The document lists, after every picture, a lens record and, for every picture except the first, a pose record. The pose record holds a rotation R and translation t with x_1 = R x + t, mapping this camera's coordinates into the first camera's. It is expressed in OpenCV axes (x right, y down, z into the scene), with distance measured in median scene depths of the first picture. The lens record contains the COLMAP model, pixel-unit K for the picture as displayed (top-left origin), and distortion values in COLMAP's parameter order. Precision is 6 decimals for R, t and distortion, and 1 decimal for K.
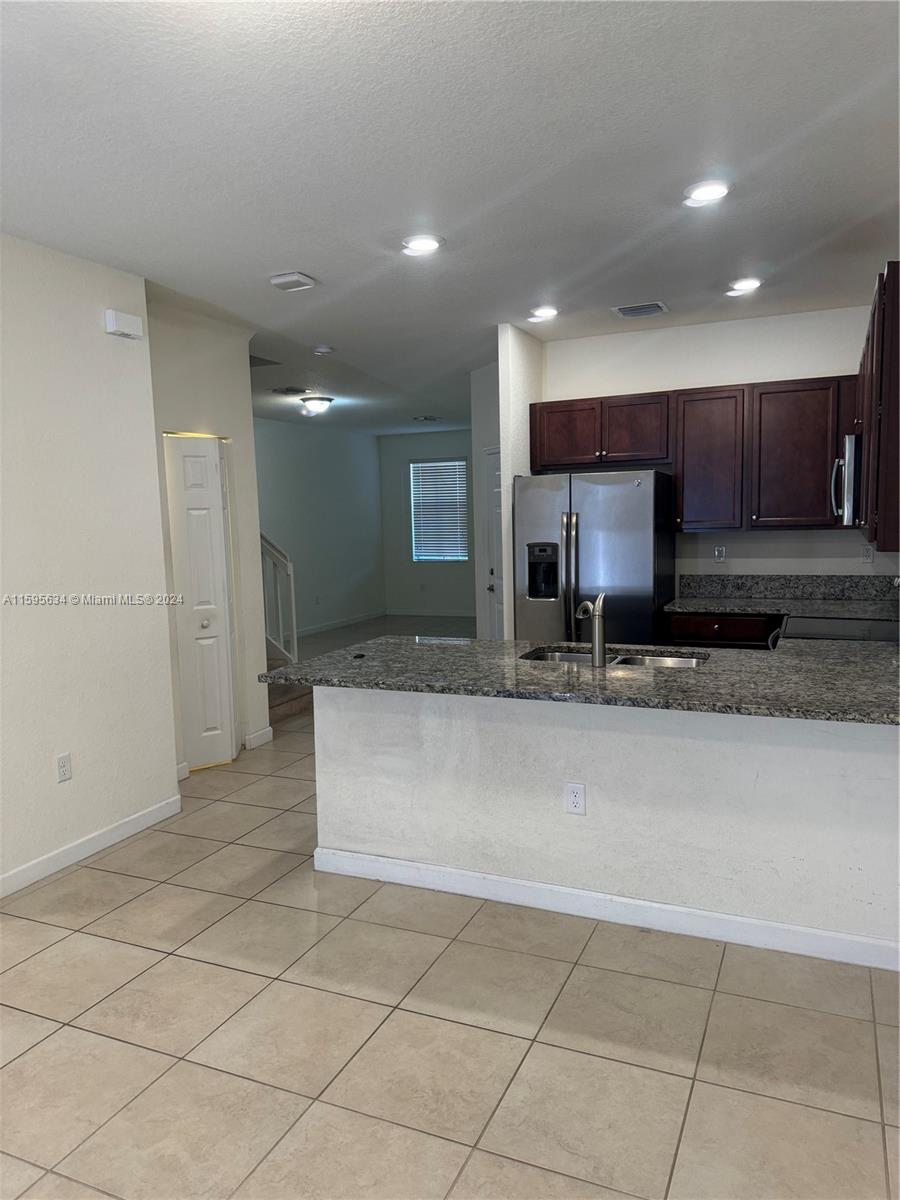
lens RADIAL K [[839.8, 0, 450.0], [0, 839.8, 600.0], [0, 0, 1]] dist [0.160123, -0.296718]
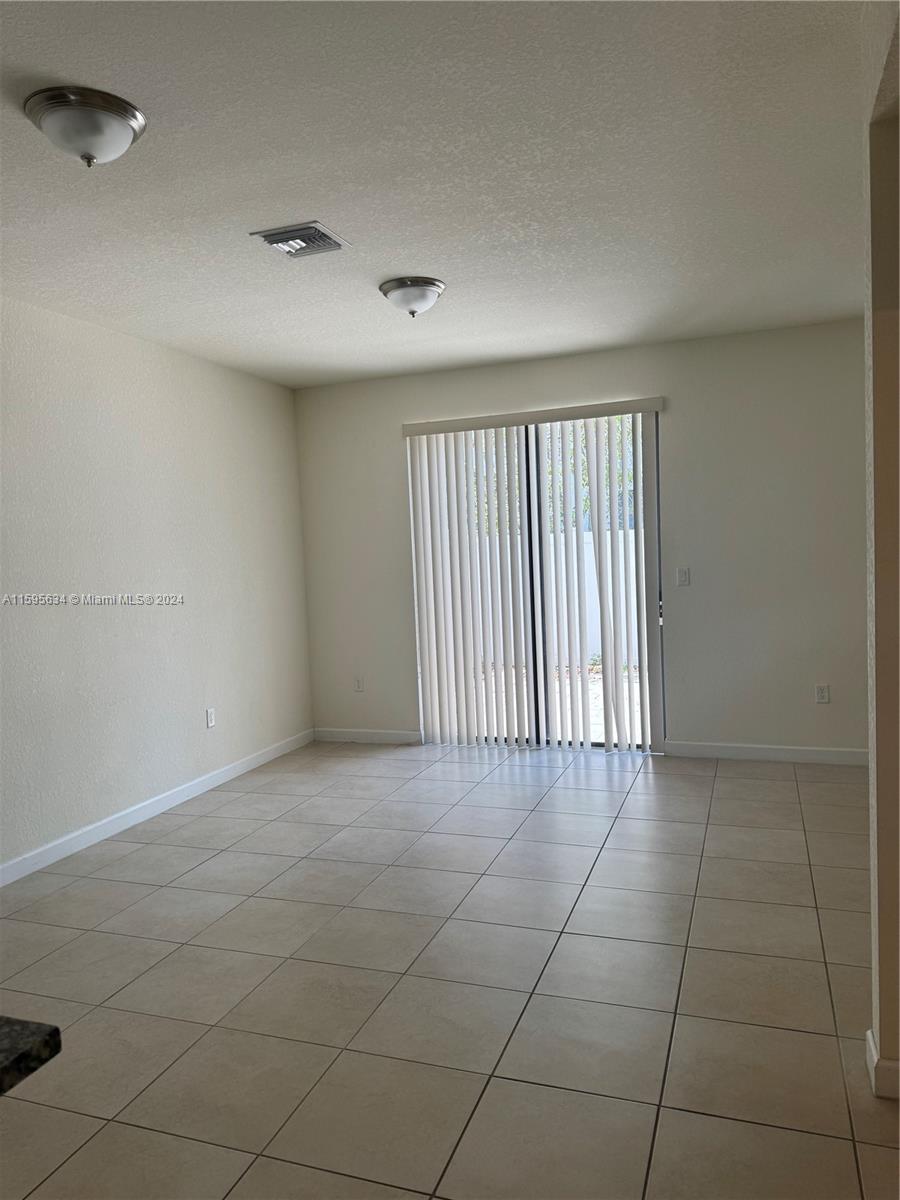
lens RADIAL K [[838.9, 0, 454.0], [0, 838.9, 606.3], [0, 0, 1]] dist [0.103536, -0.181994]
pose [[-0.994501, 0.075885, -0.072175, -0.228354], [0.062526, 0.983097, 0.172079, -0.062365], [0.084013, 0.166620, -0.982436, 0.819095]]
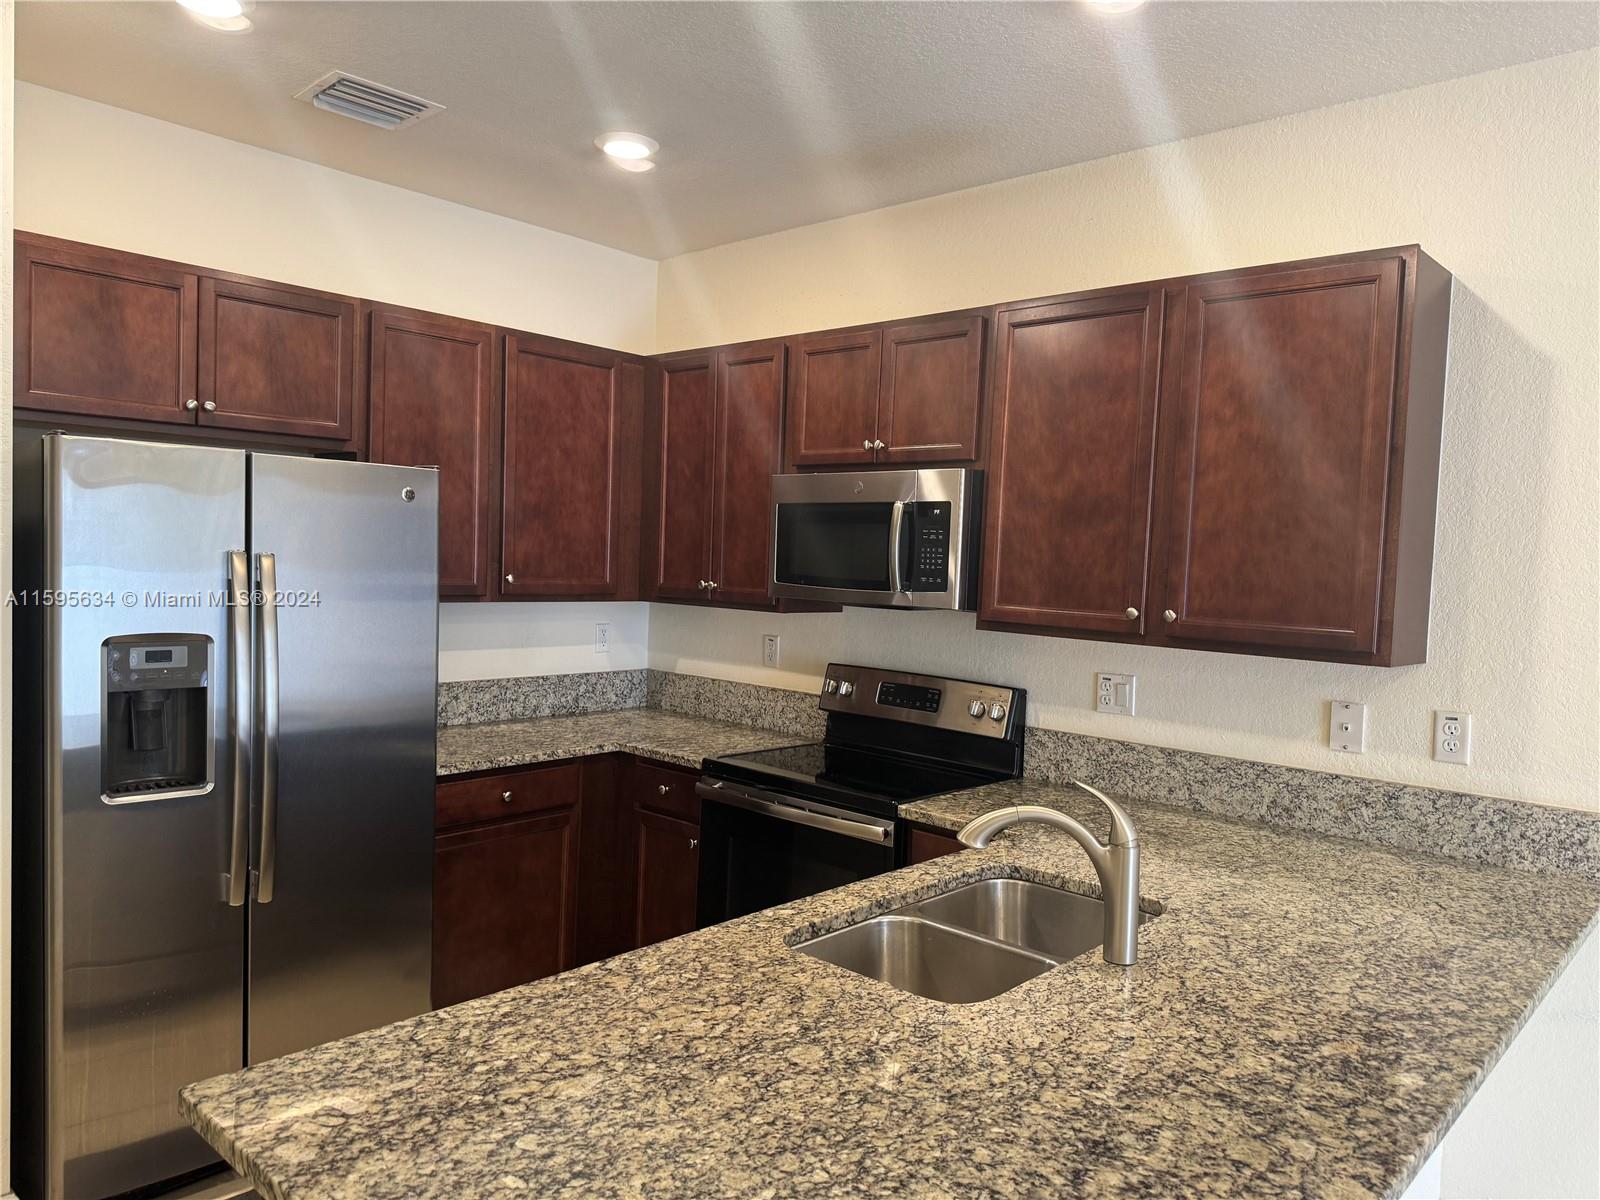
lens RADIAL K [[1118.5, 0, 803.4], [0, 1118.5, 601.0], [0, 0, 1]] dist [0.103536, -0.181994]
pose [[0.317178, -0.001809, 0.948364, -0.258795], [0.050464, 0.998614, -0.014972, -0.062925], [-0.947022, 0.052607, 0.316830, 0.613384]]
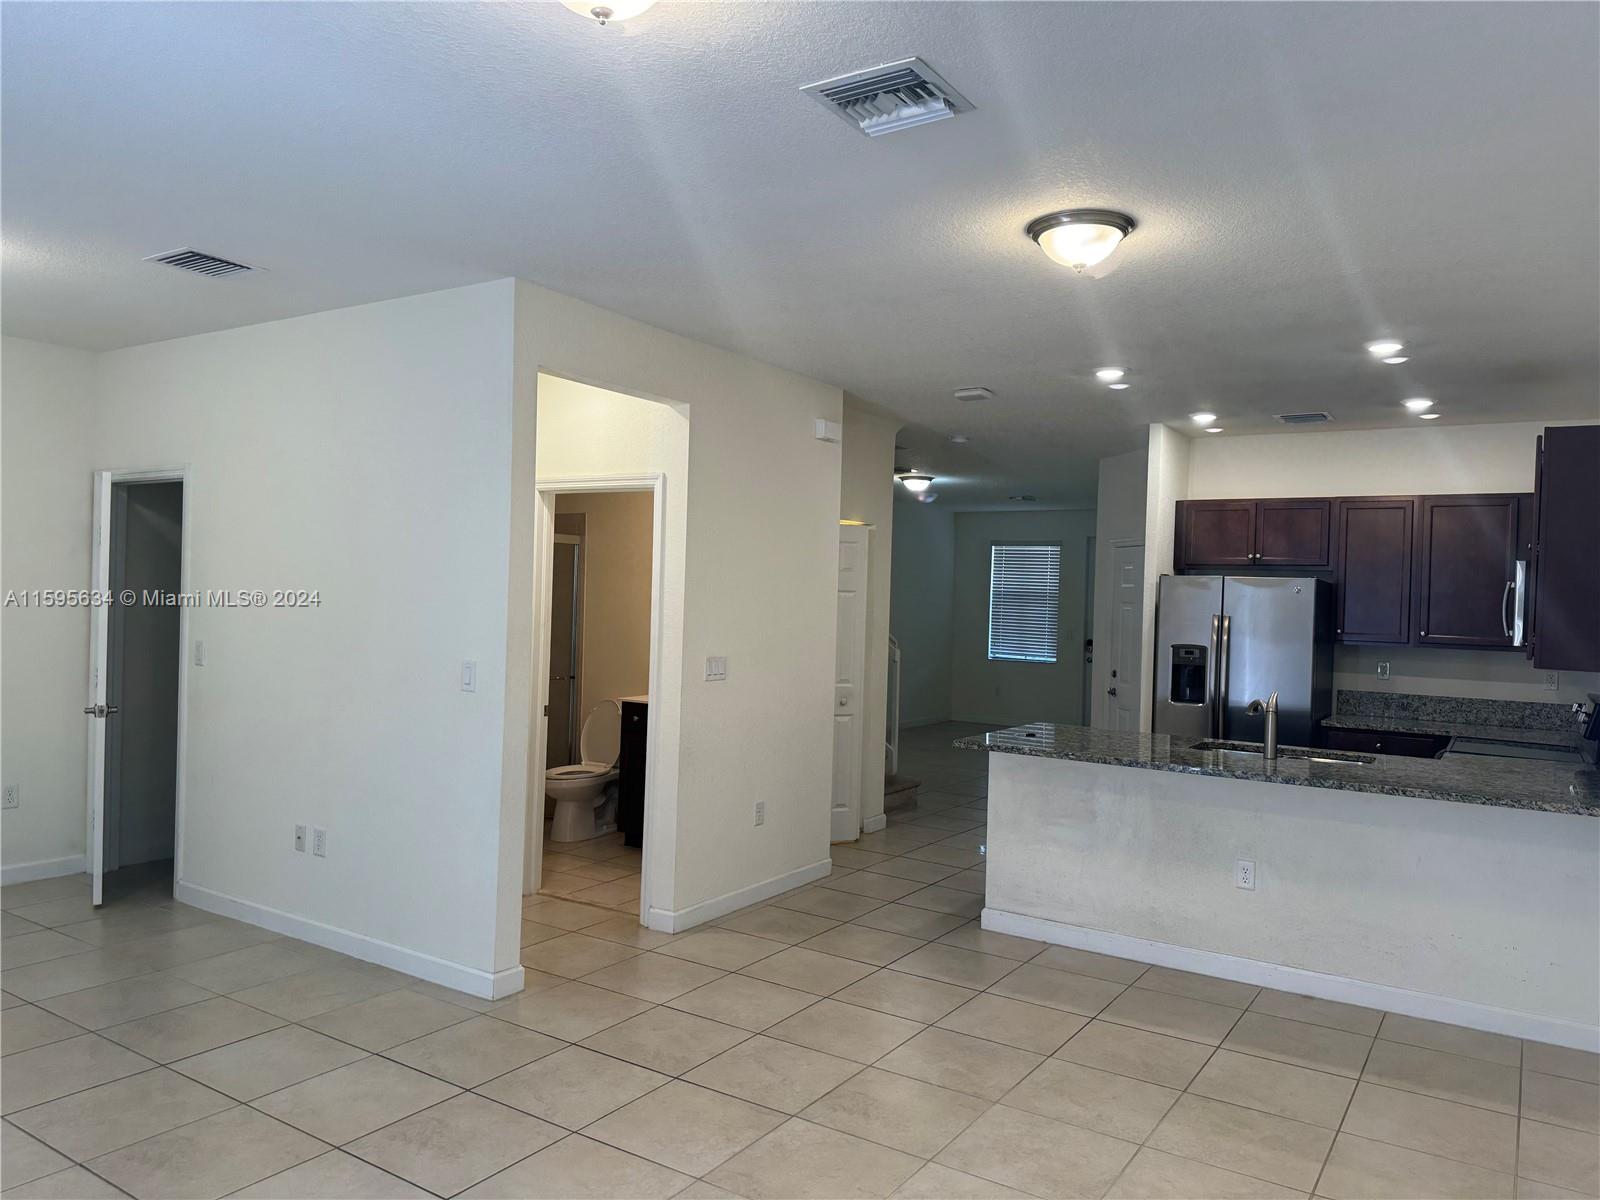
lens RADIAL K [[1118.5, 0, 803.4], [0, 1118.5, 601.0], [0, 0, 1]] dist [0.103536, -0.181994]
pose [[0.985674, 0.058843, -0.158064, -0.127339], [-0.074297, 0.992824, -0.093707, 0.037279], [0.151415, 0.104109, 0.982972, -0.353227]]
